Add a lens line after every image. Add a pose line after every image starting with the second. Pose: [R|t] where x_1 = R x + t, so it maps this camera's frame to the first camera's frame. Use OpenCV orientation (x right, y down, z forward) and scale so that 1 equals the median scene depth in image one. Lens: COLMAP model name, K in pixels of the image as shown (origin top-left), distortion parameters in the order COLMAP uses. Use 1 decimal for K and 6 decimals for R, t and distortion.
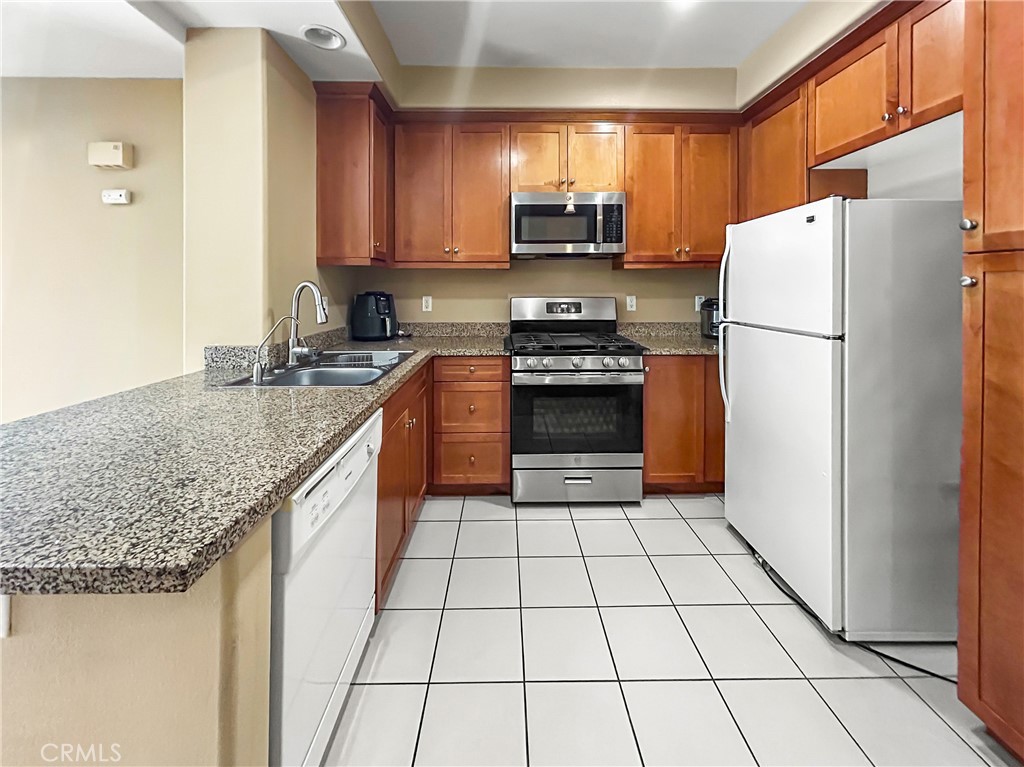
lens RADIAL K [[402.2, 0, 510.9], [0, 402.2, 291.6], [0, 0, 1]] dist [0.000184, -0.000014]
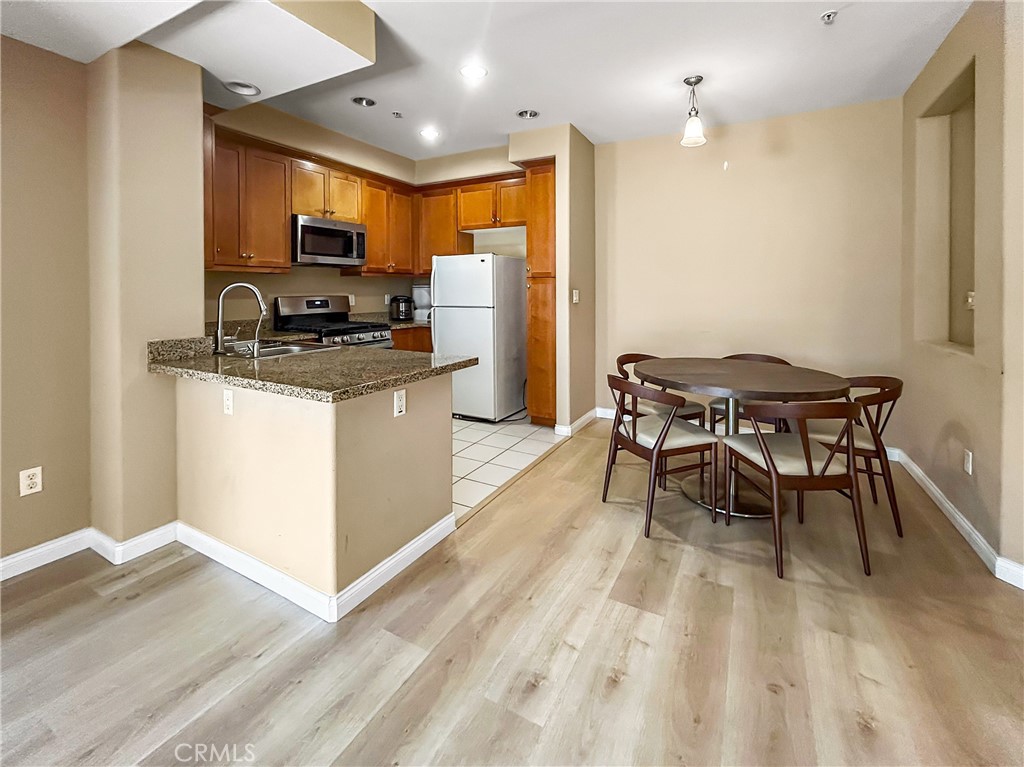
lens RADIAL K [[445.6, 0, 514.2], [0, 445.6, 294.1], [0, 0, 1]] dist [-0.000761, -0.000292]
pose [[0.489567, -0.009025, 0.871919, -0.903741], [0.010841, 0.999932, 0.004263, 0.009323], [-0.871899, 0.007366, 0.489631, -0.297069]]
